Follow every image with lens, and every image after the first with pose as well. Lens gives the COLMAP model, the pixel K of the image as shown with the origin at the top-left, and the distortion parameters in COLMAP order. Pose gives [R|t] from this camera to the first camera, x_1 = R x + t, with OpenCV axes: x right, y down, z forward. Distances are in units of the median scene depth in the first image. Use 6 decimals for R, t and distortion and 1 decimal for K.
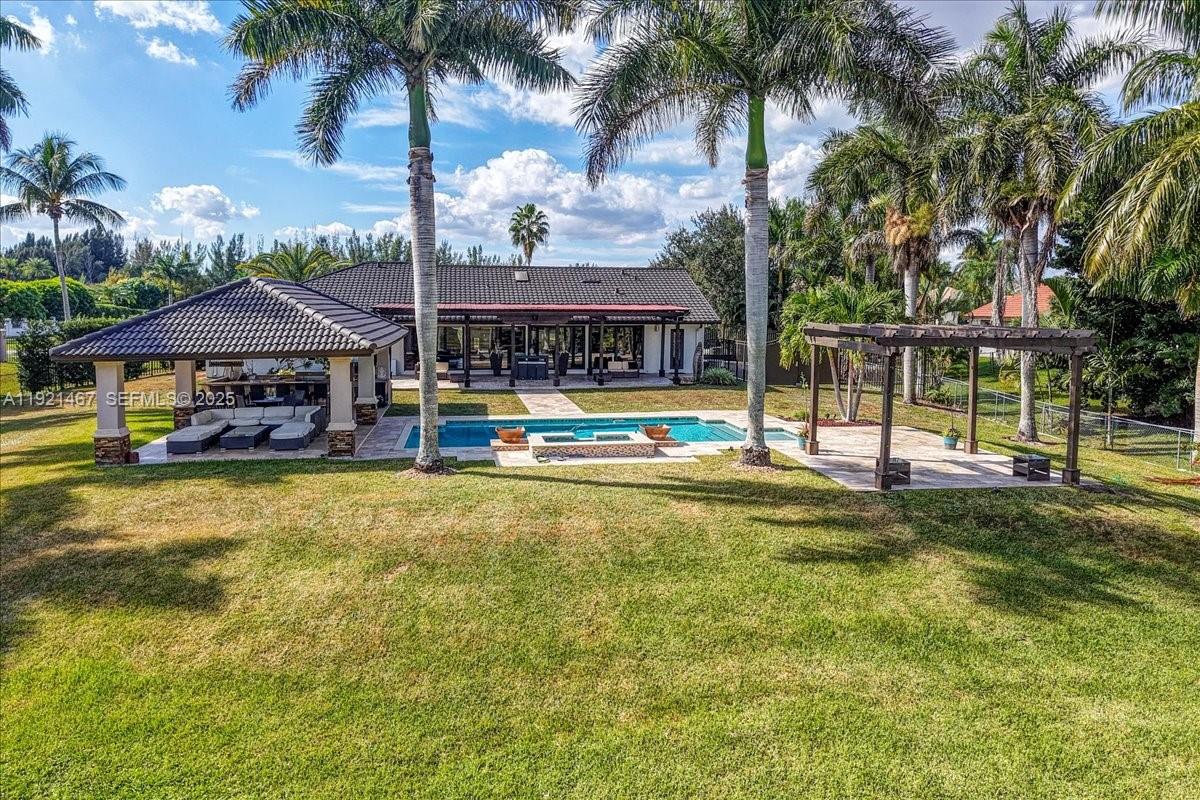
lens RADIAL K [[833.9, 0, 559.5], [0, 833.9, 341.8], [0, 0, 1]] dist [0.004052, -0.000673]
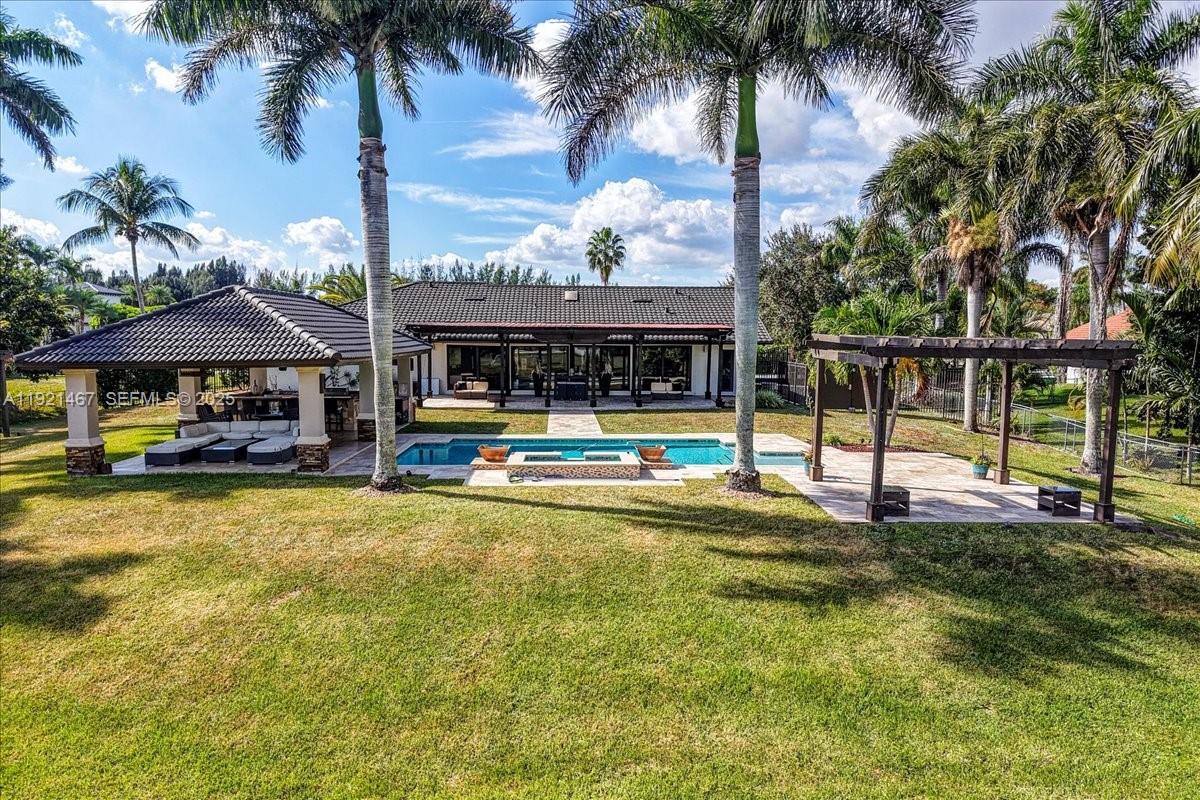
lens RADIAL K [[815.1, 0, 582.2], [0, 815.1, 398.6], [0, 0, 1]] dist [0.008274, -0.005574]
pose [[0.995315, 0.012849, -0.095832, 0.141106], [-0.009437, 0.999308, 0.035967, 0.017782], [0.096227, -0.034894, 0.994748, 0.106652]]
